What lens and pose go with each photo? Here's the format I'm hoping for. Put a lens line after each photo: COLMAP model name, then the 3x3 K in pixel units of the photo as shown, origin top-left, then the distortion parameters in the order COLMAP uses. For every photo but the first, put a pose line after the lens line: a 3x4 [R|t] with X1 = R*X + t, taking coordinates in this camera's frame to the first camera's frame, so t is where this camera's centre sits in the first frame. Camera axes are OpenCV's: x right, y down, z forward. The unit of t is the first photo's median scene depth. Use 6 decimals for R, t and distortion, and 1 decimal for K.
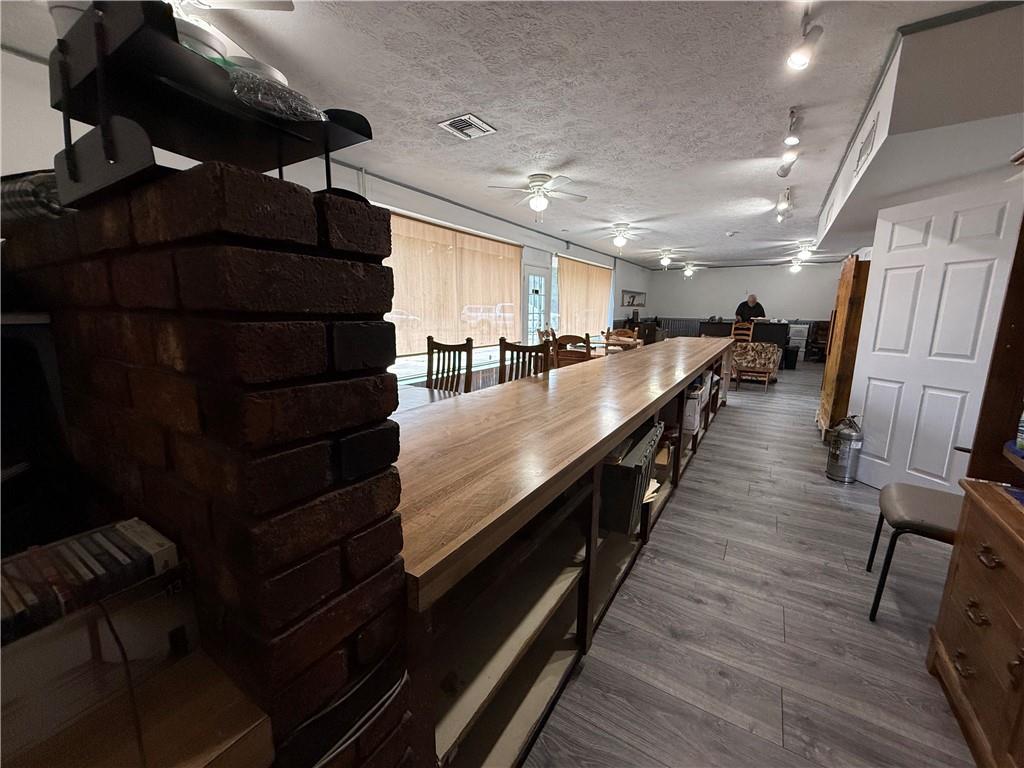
lens RADIAL K [[409.9, 0, 511.1], [0, 409.9, 385.3], [0, 0, 1]] dist [0.000905, 0.000251]
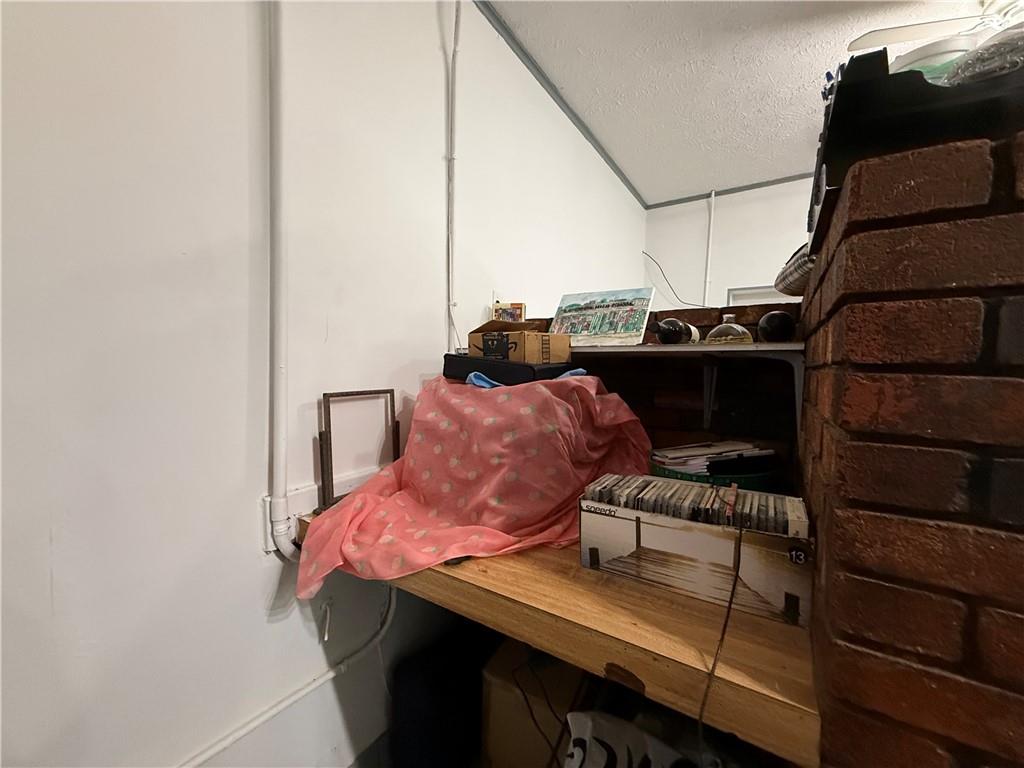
lens RADIAL K [[409.9, 0, 511.1], [0, 409.9, 385.3], [0, 0, 1]] dist [0.000905, 0.000251]
pose [[-0.009759, 0.035551, -0.999320, 0.334452], [-0.194476, 0.980218, 0.036770, 0.152570], [0.980859, 0.194702, -0.002652, 0.144609]]
